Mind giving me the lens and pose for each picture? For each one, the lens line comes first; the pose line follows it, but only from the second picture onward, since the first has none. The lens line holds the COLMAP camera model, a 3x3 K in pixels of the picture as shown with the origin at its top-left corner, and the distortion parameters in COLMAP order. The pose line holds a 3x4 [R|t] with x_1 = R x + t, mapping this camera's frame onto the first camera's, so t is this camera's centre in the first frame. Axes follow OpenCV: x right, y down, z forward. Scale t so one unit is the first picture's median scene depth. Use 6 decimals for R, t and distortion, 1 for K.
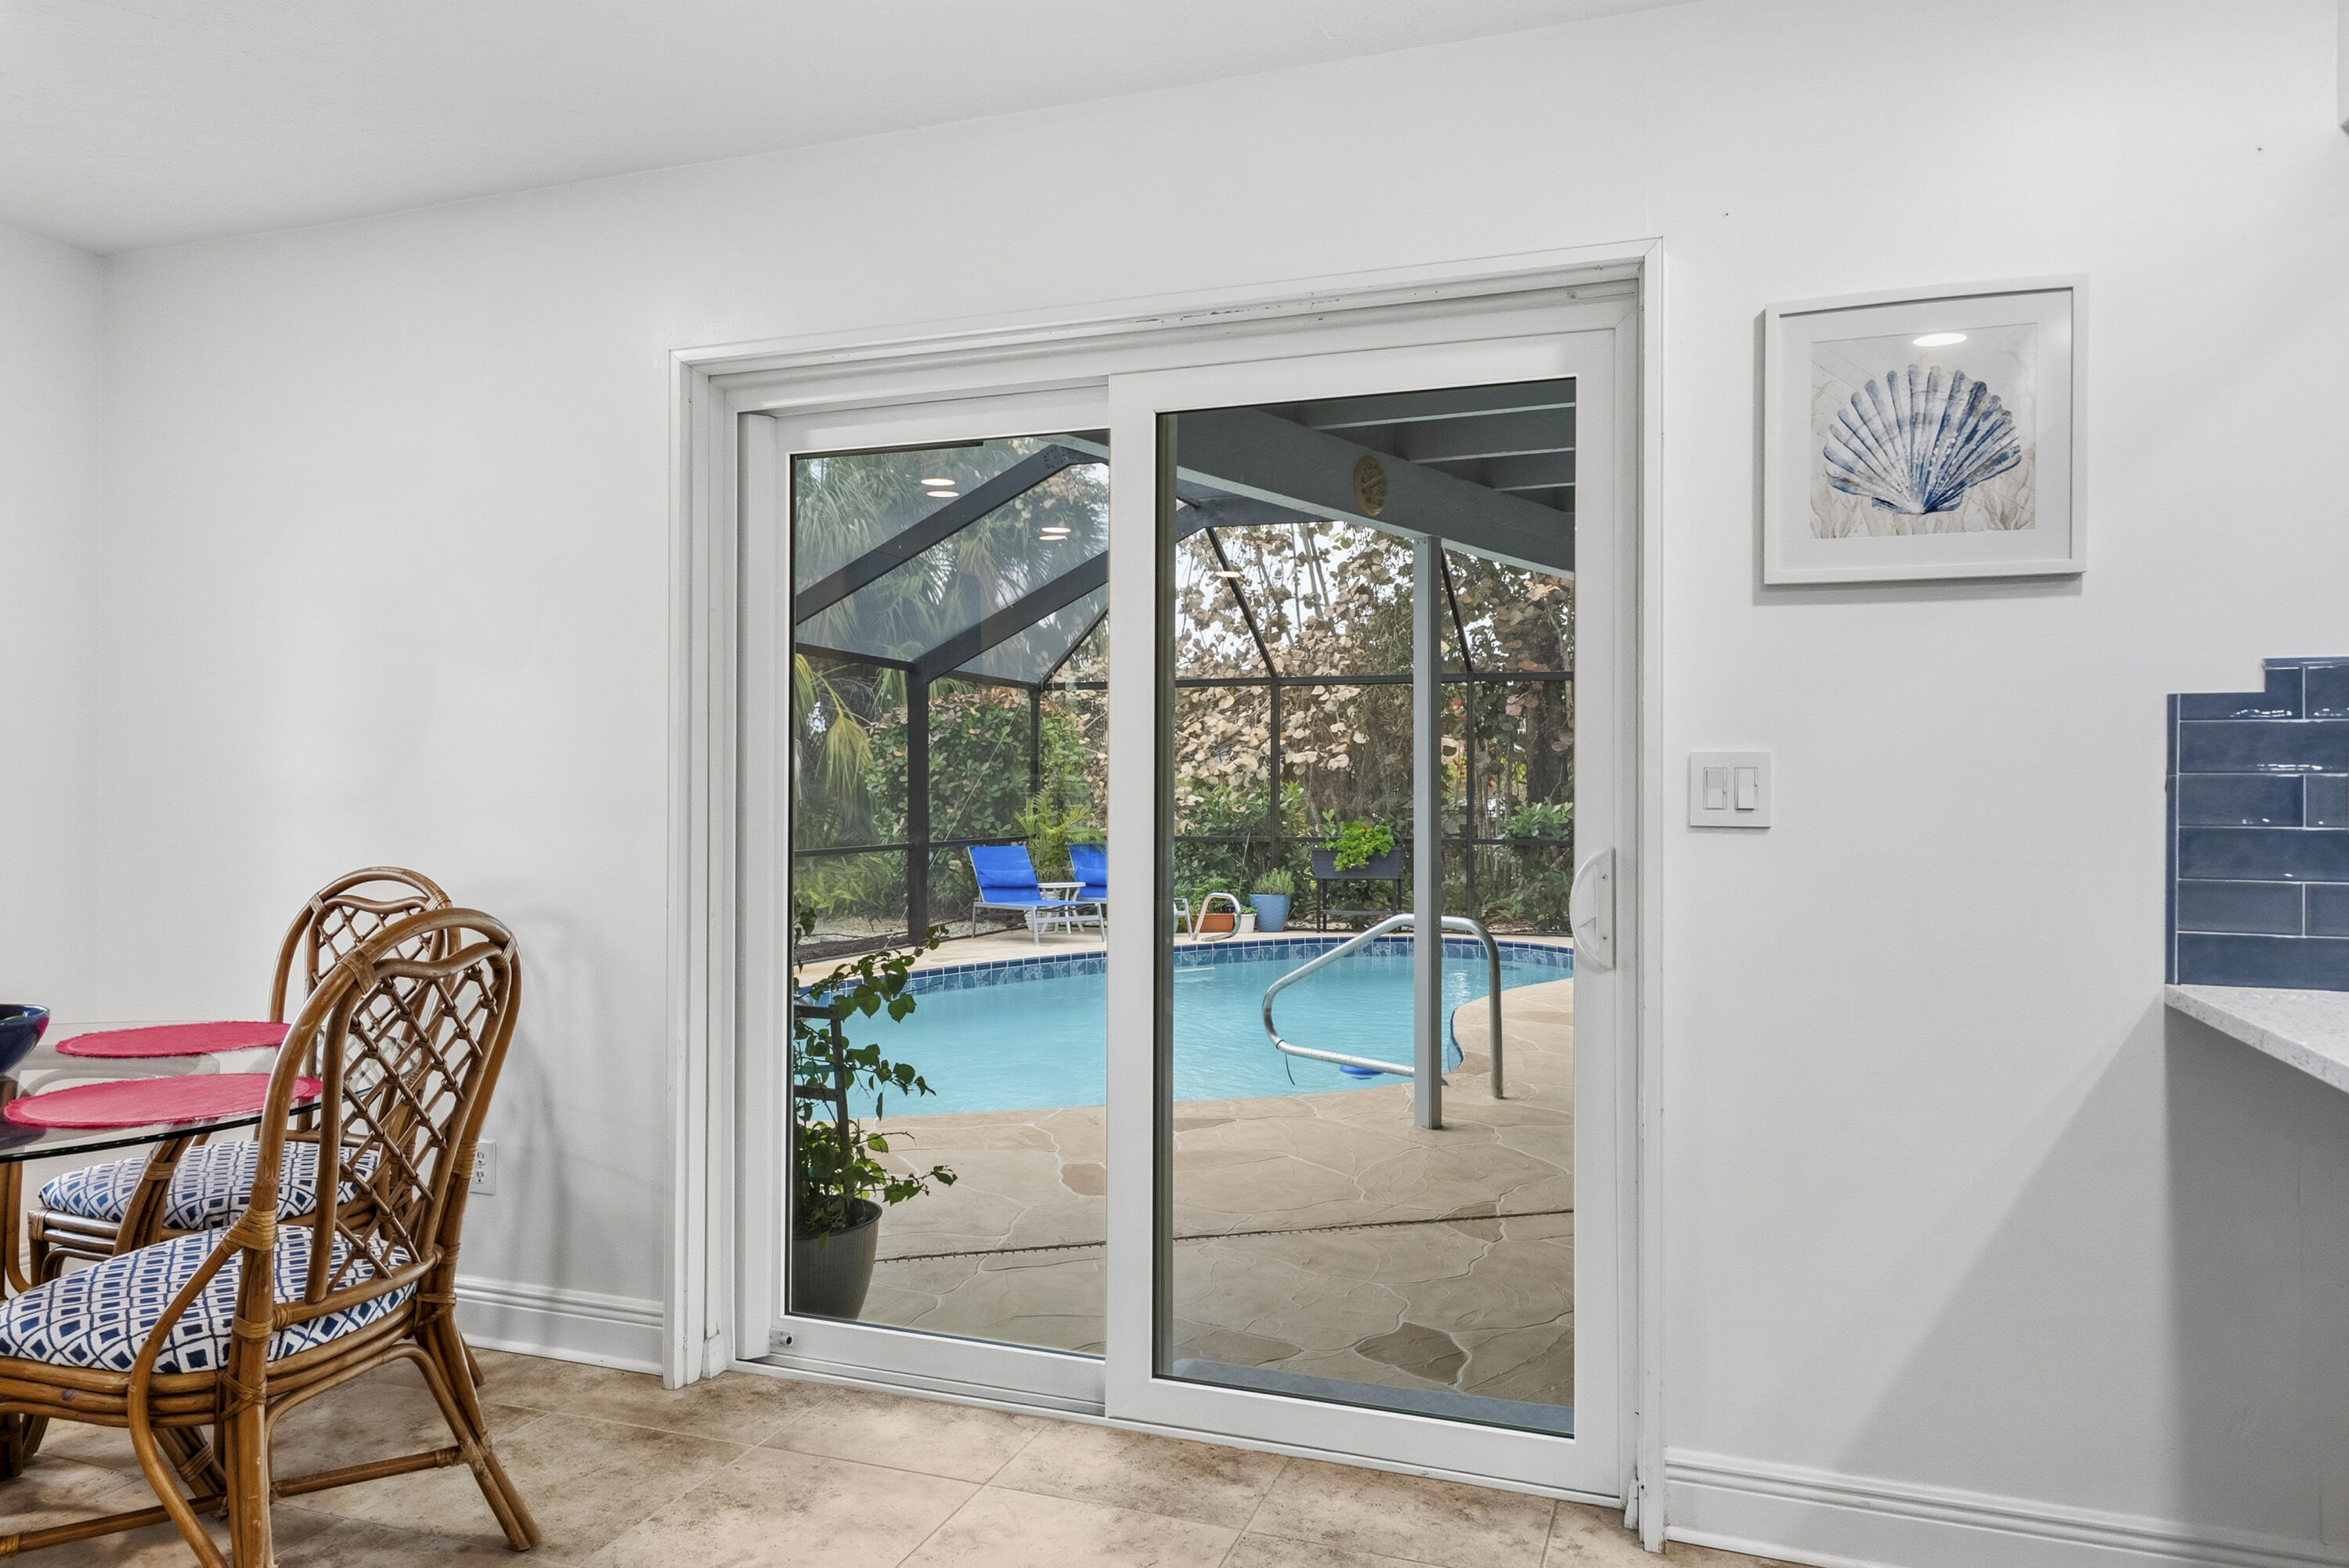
lens RADIAL K [[1542.1, 0, 1174.5], [0, 1542.1, 784.0], [0, 0, 1]] dist [-0.001886, 0.000022]
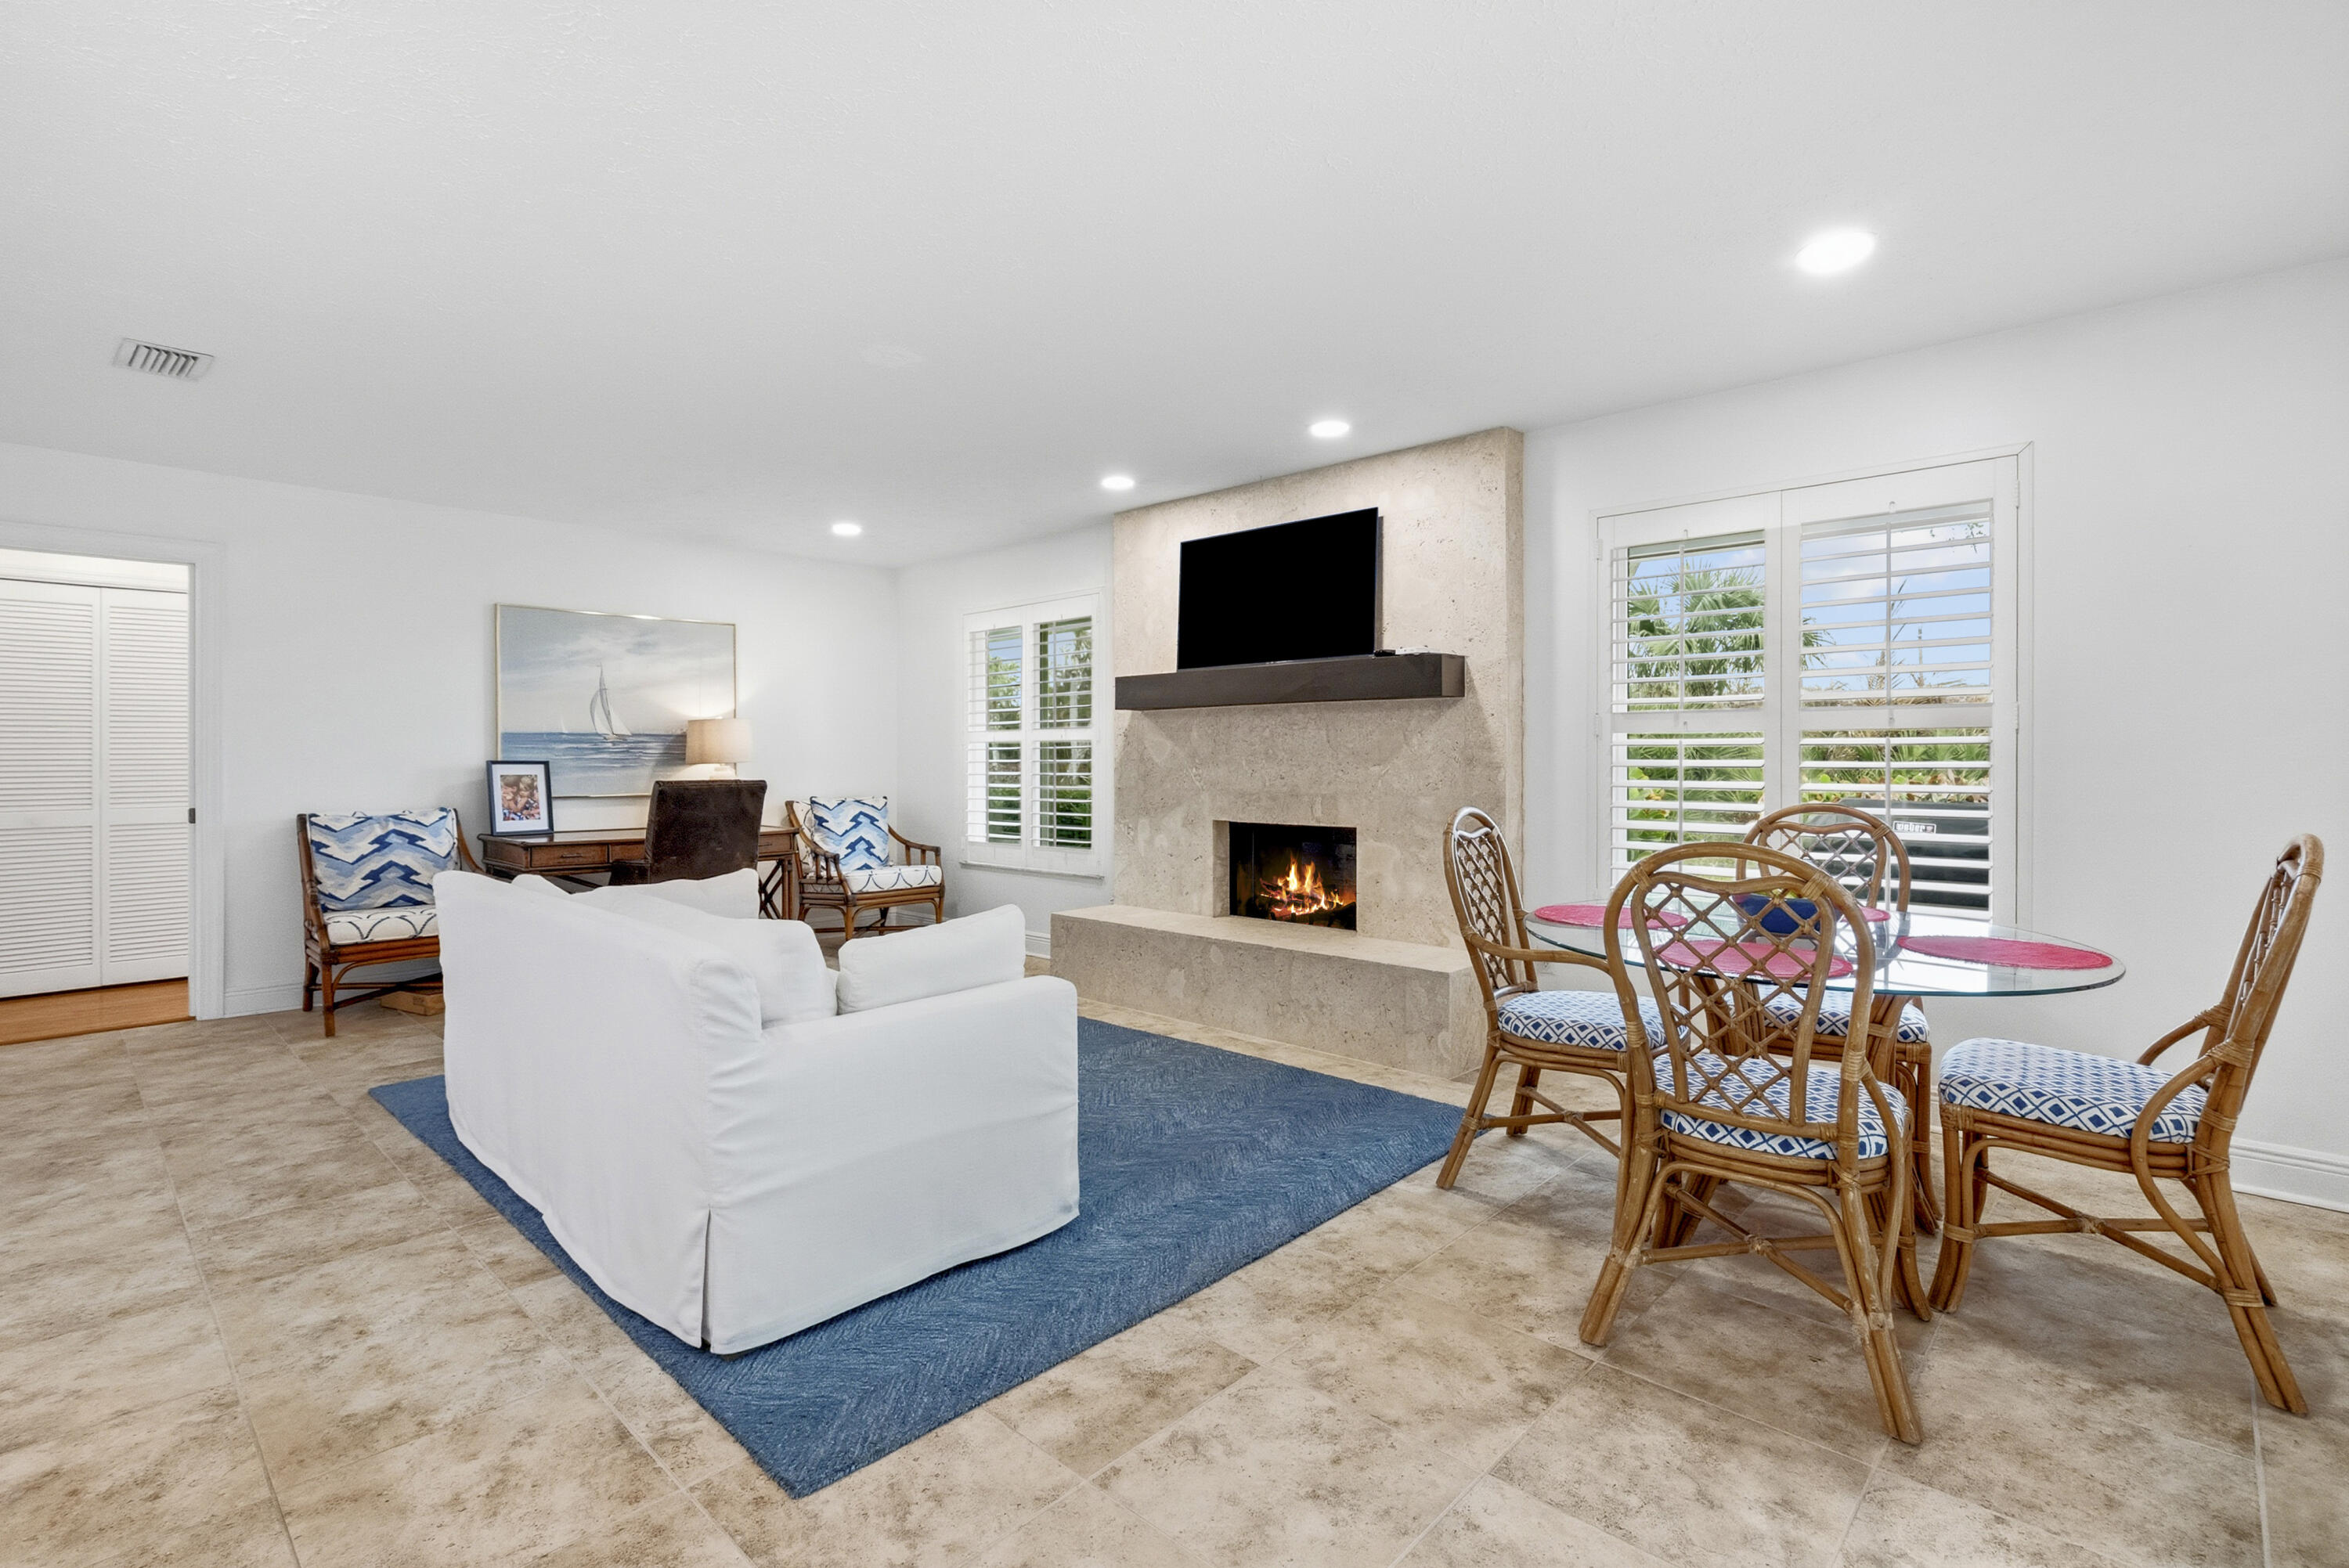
lens RADIAL K [[1087.7, 0, 1168.3], [0, 1087.7, 753.7], [0, 0, 1]] dist [-0.000931, 0.000232]
pose [[-0.398727, -0.002420, -0.917067, 0.356783], [0.002619, 0.999989, -0.003777, 0.004816], [0.917066, -0.003908, -0.398716, 0.598919]]
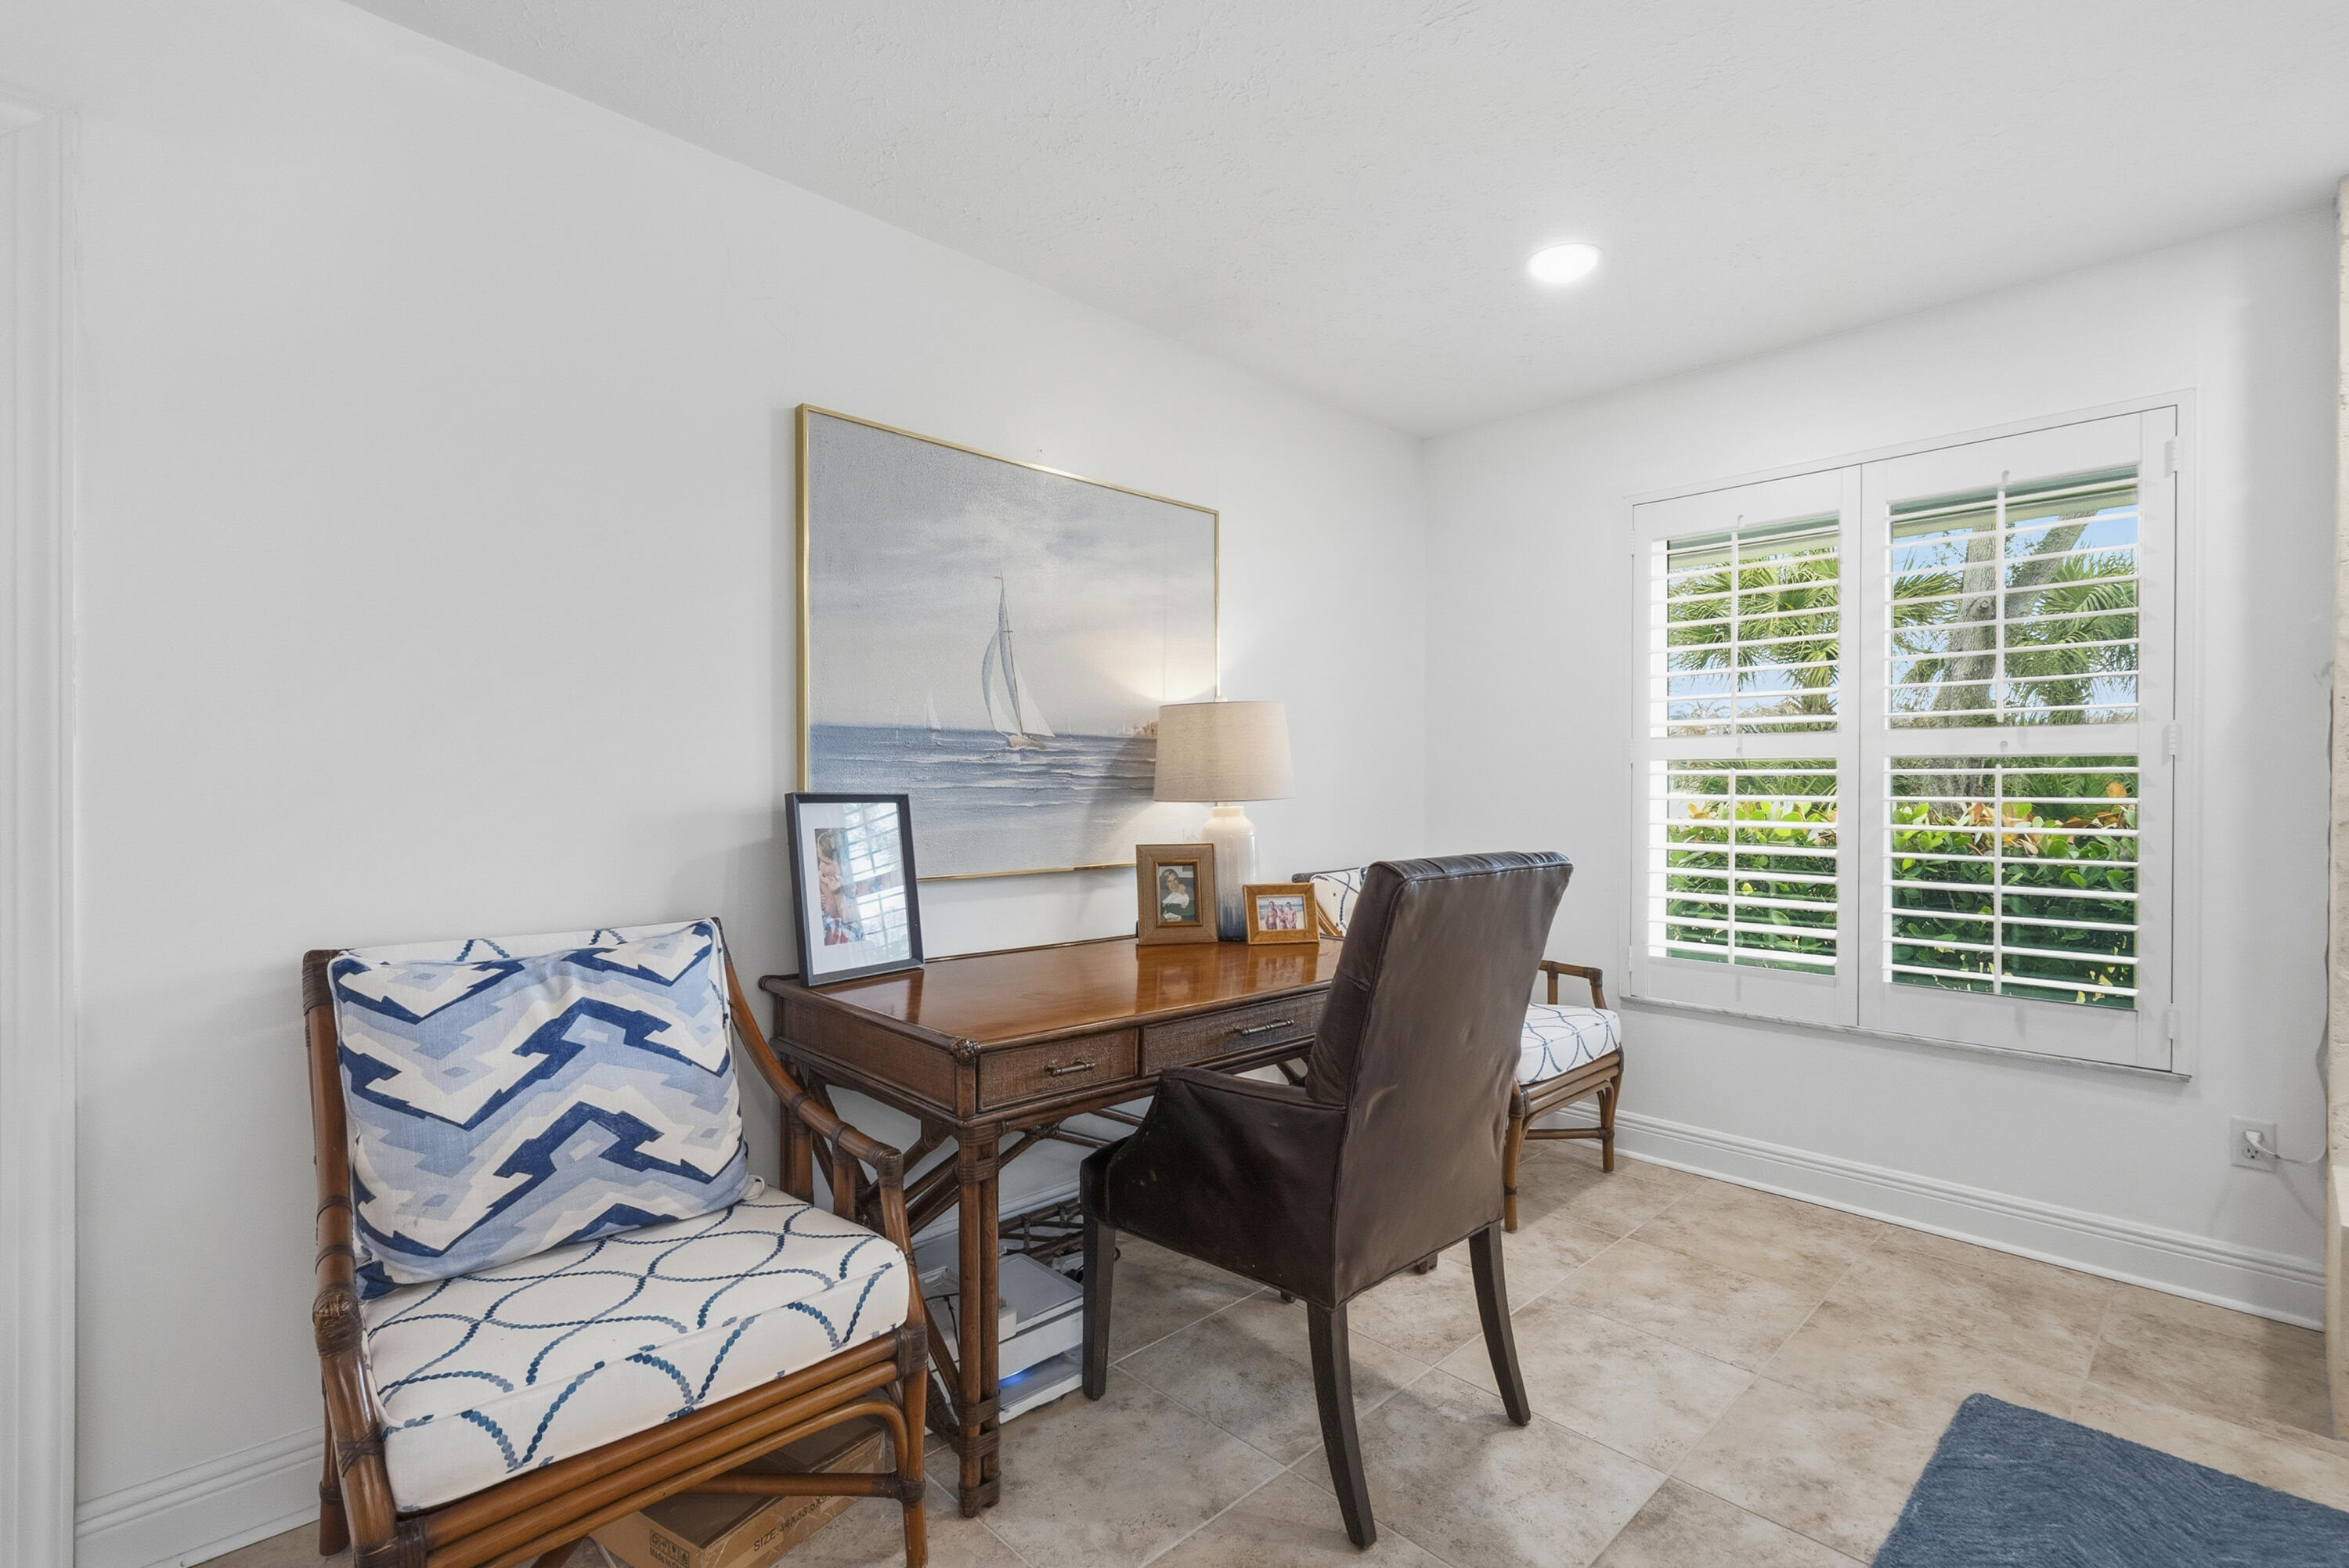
lens RADIAL K [[1073.8, 0, 1174.5], [0, 1073.8, 784.0], [0, 0, 1]] dist [-0.002371, -0.000285]
pose [[-0.431147, -0.001081, -0.902281, -0.268506], [-0.003984, 0.999992, 0.000706, -0.000610], [0.902273, 0.003899, -0.431148, -0.529473]]
